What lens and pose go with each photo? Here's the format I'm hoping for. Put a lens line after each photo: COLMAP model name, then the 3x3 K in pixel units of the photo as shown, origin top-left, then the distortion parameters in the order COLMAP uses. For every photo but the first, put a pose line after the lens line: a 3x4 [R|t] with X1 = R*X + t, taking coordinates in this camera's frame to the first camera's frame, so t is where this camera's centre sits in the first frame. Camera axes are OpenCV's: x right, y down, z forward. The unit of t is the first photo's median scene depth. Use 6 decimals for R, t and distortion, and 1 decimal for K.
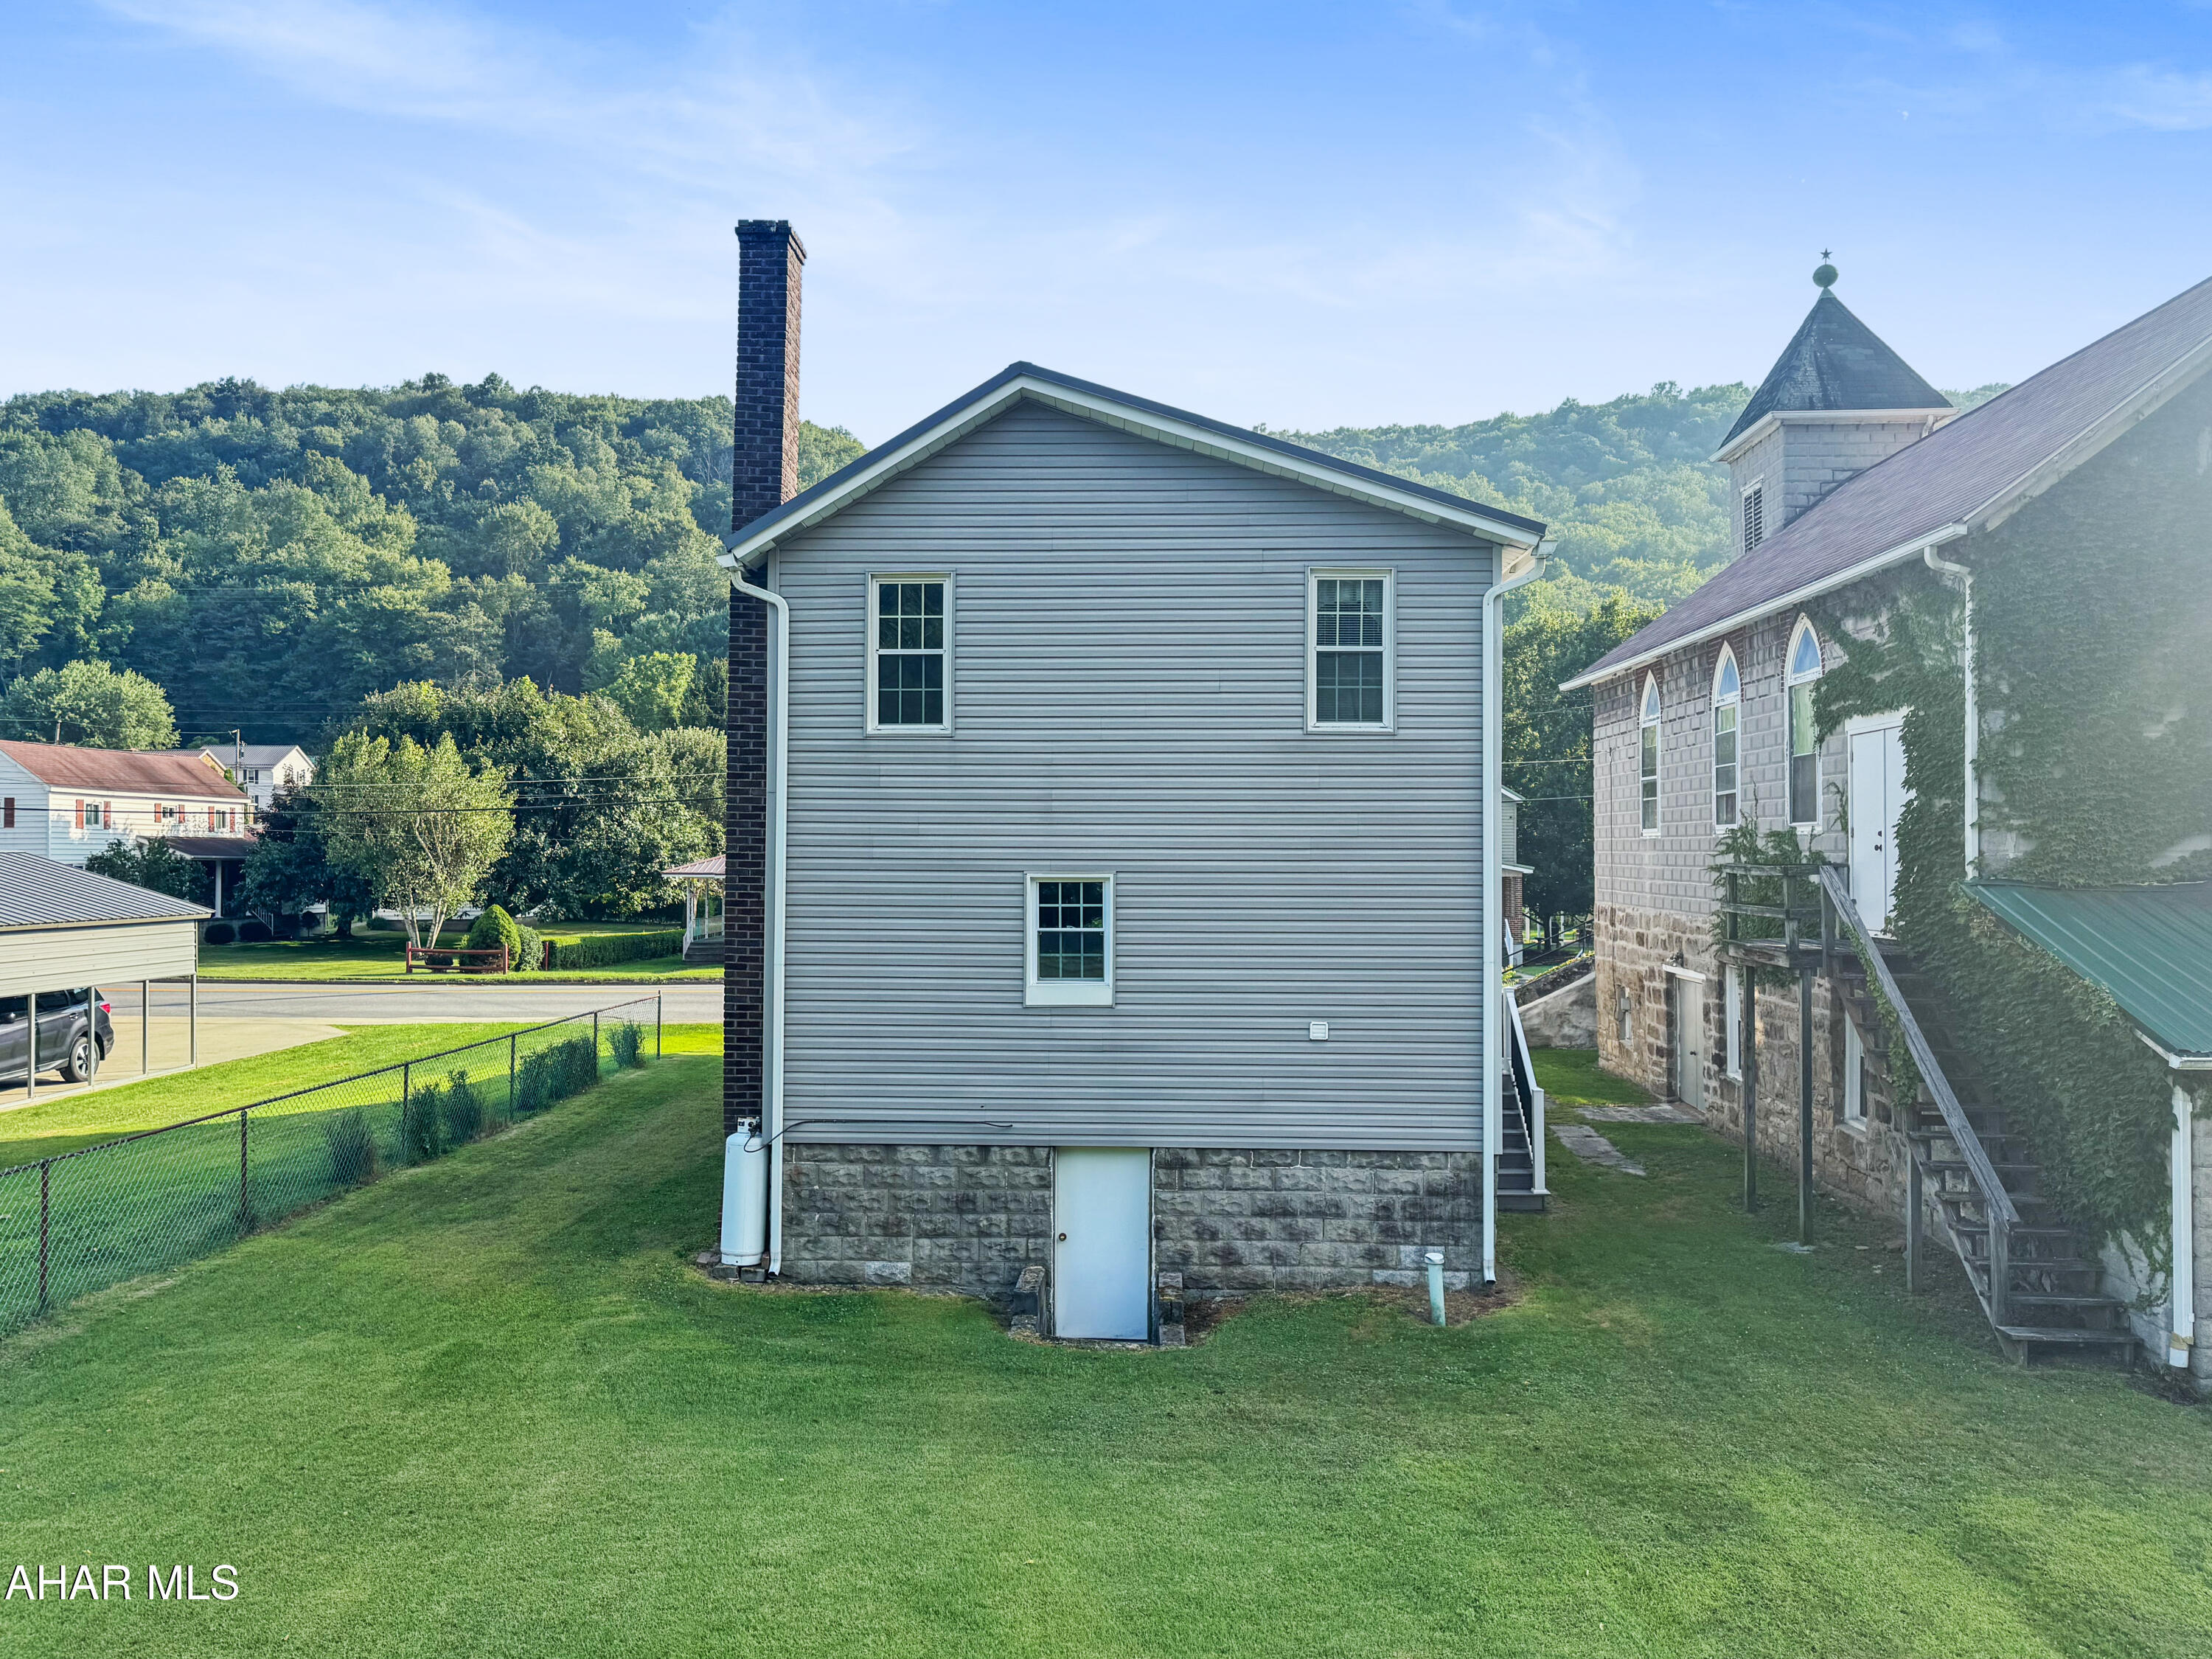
lens RADIAL K [[1594.8, 0, 1108.0], [0, 1594.8, 850.0], [0, 0, 1]] dist [0.028469, -0.006547]
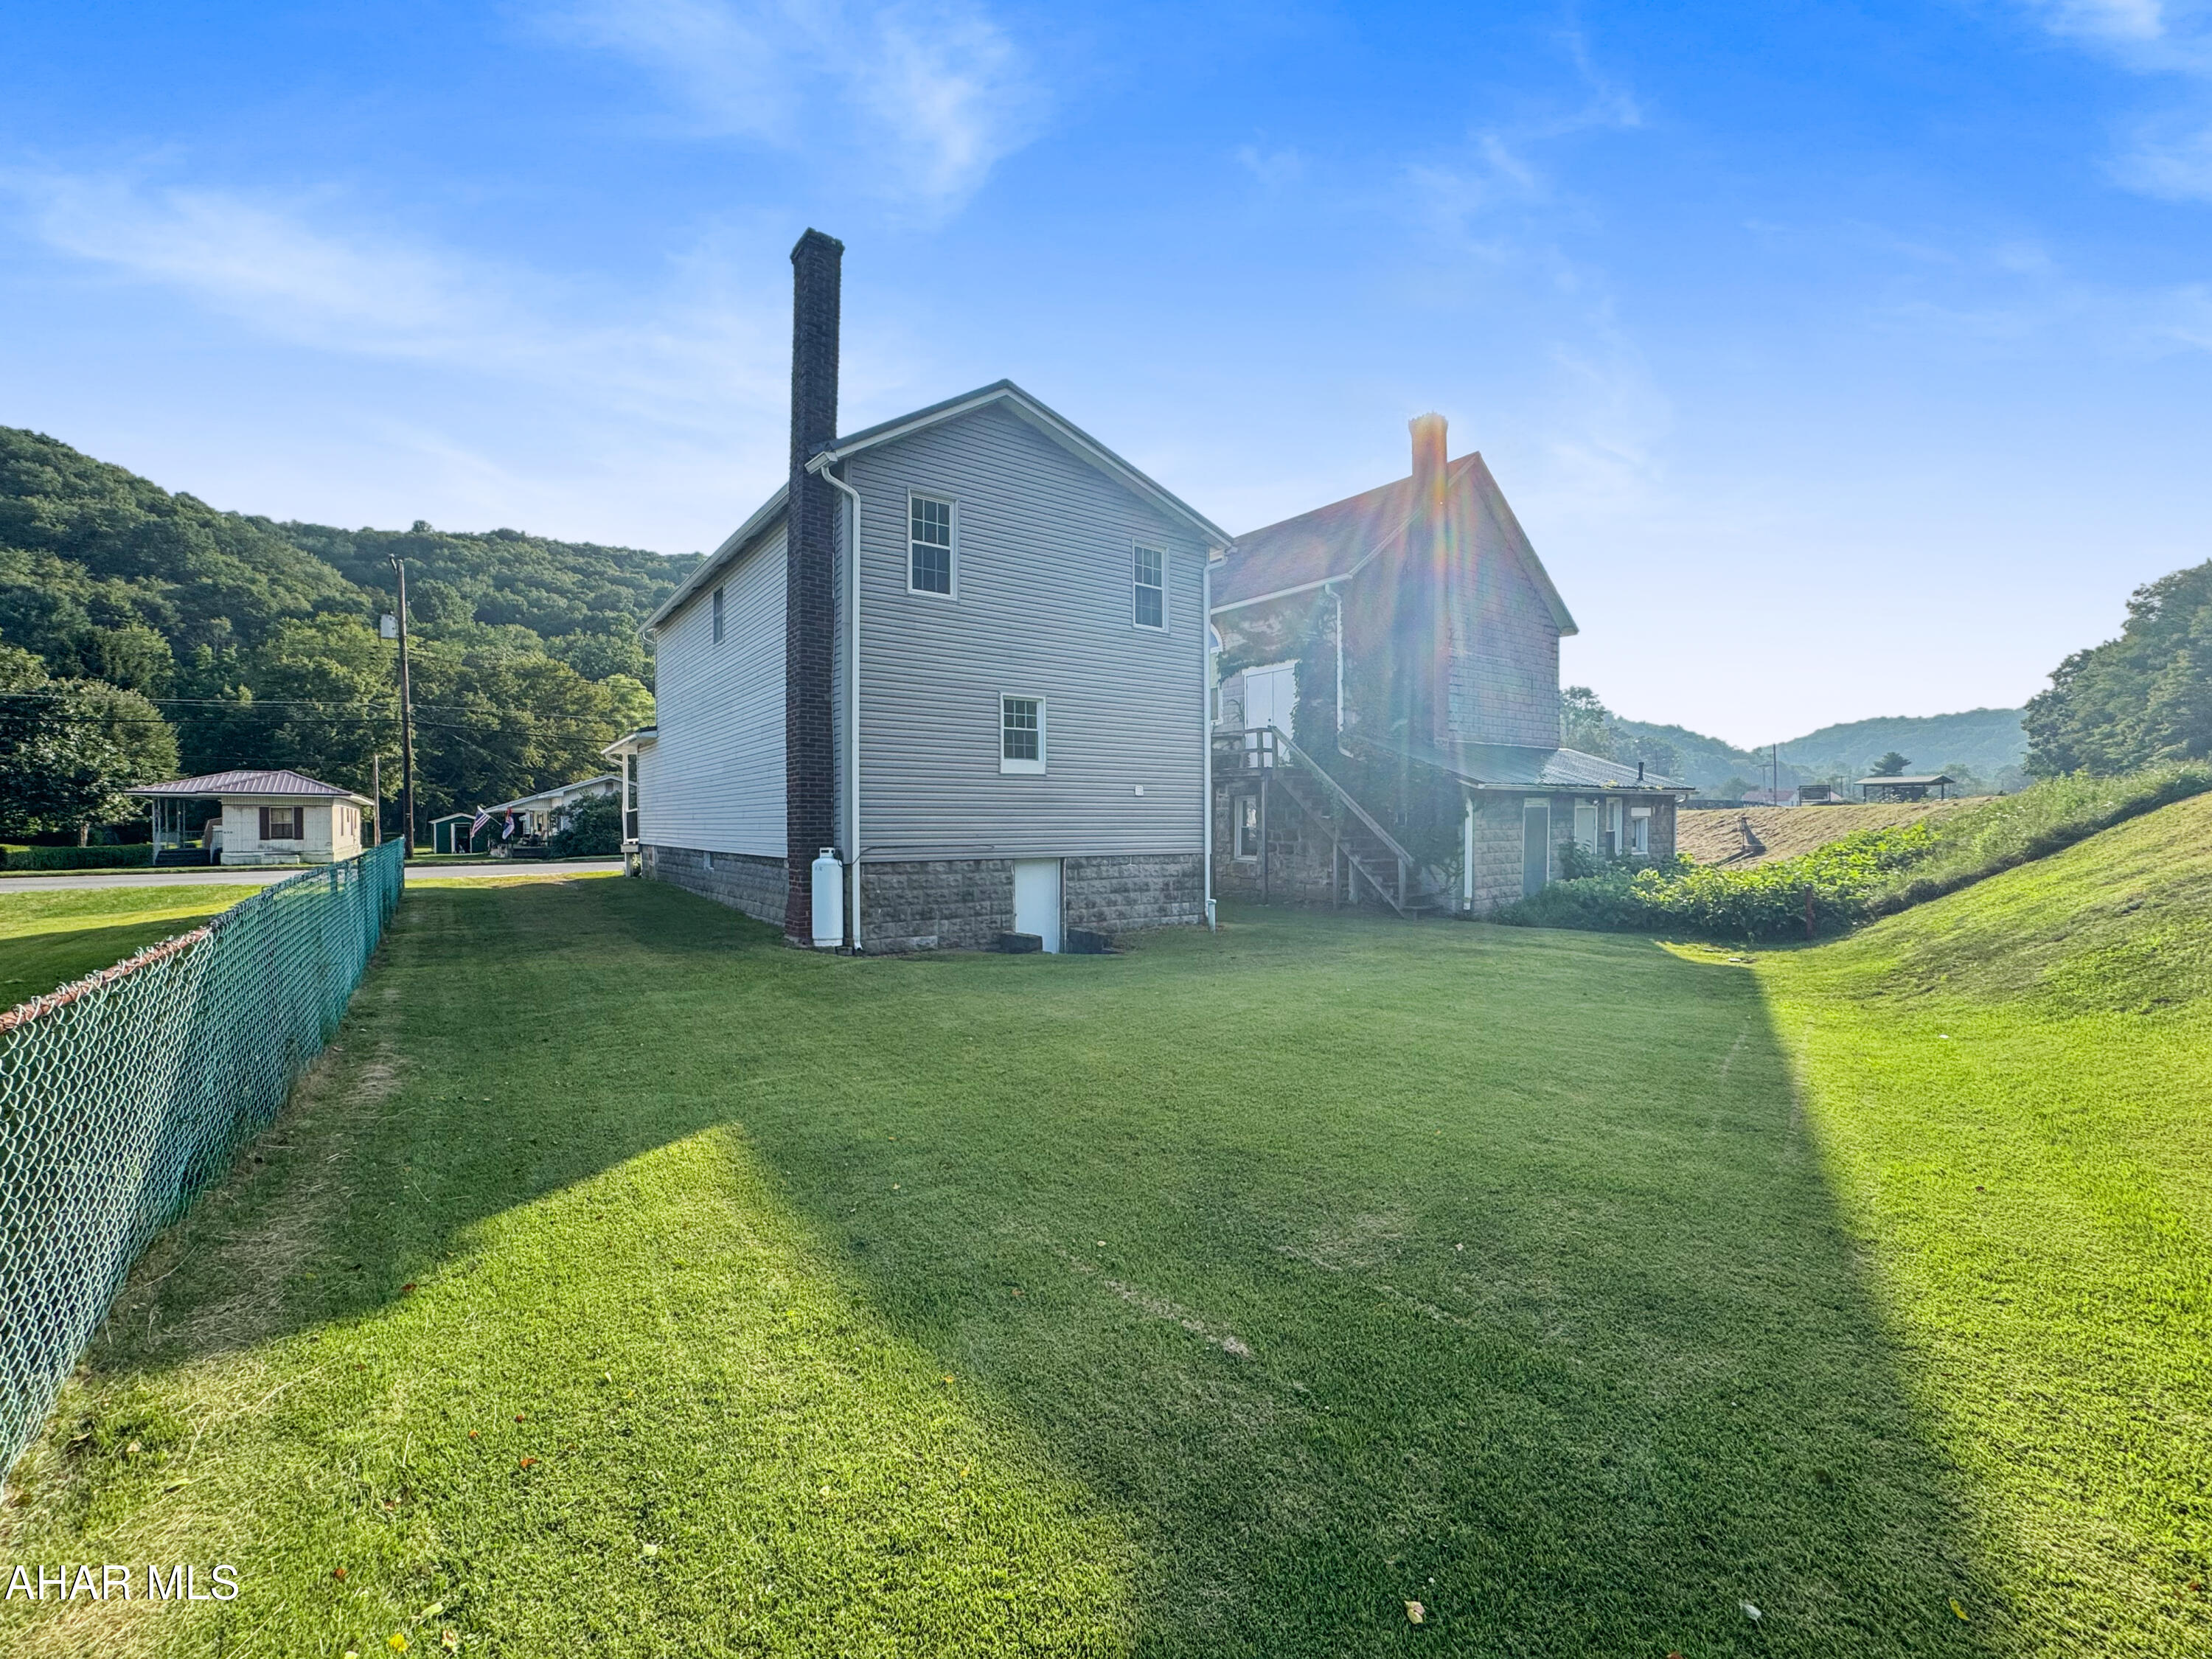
lens RADIAL K [[897.3, 0, 1106.0], [0, 897.3, 829.5], [0, 0, 1]] dist [-0.035111, 0.015903]
pose [[0.782885, -0.011594, 0.622058, -0.538070], [-0.000448, 0.999816, 0.019198, 0.136886], [-0.622166, -0.015309, 0.782735, 0.210861]]
